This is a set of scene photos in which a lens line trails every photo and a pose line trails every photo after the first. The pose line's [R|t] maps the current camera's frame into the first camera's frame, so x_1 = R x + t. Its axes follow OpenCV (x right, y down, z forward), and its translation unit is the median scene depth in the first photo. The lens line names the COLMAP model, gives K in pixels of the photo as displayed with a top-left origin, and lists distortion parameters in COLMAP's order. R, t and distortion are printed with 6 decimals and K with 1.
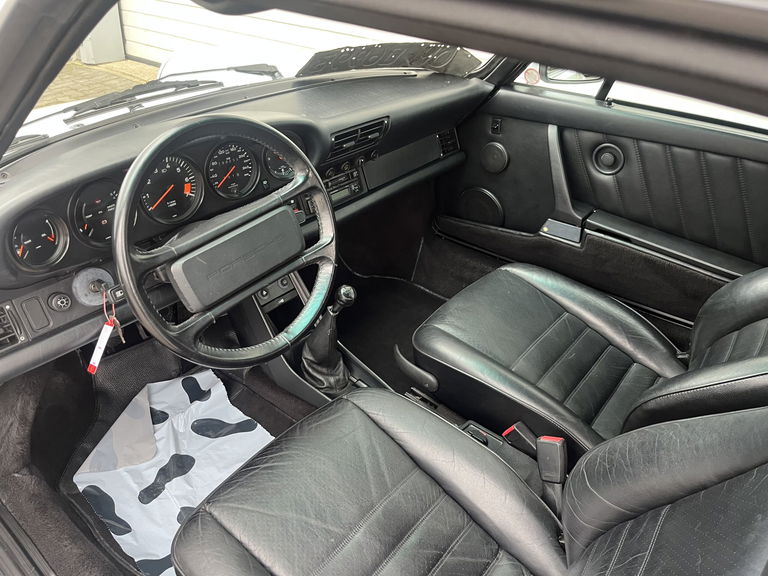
lens RADIAL K [[574.7, 0, 382.1], [0, 574.7, 287.6], [0, 0, 1]] dist [0.026288, -0.027698]
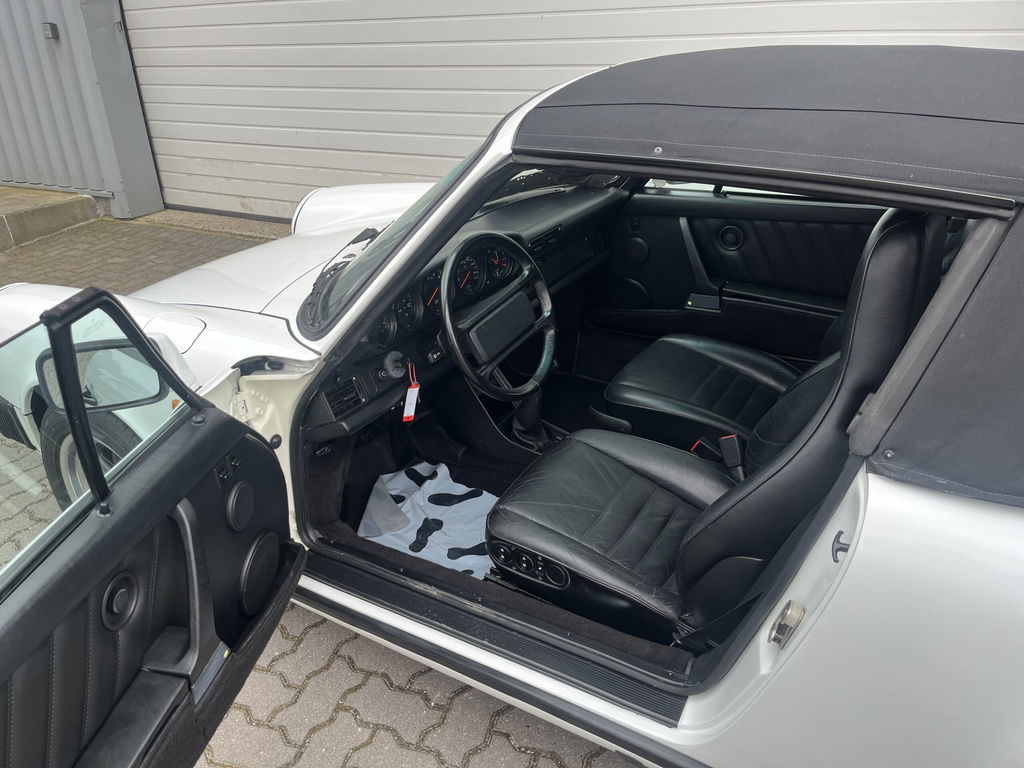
lens RADIAL K [[766.2, 0, 509.6], [0, 766.2, 384.4], [0, 0, 1]] dist [0.026288, -0.027698]
pose [[0.987182, -0.135884, 0.083705, -0.262733], [0.143594, 0.985139, -0.094247, 0.176667], [-0.069655, 0.105058, 0.992024, -0.579506]]
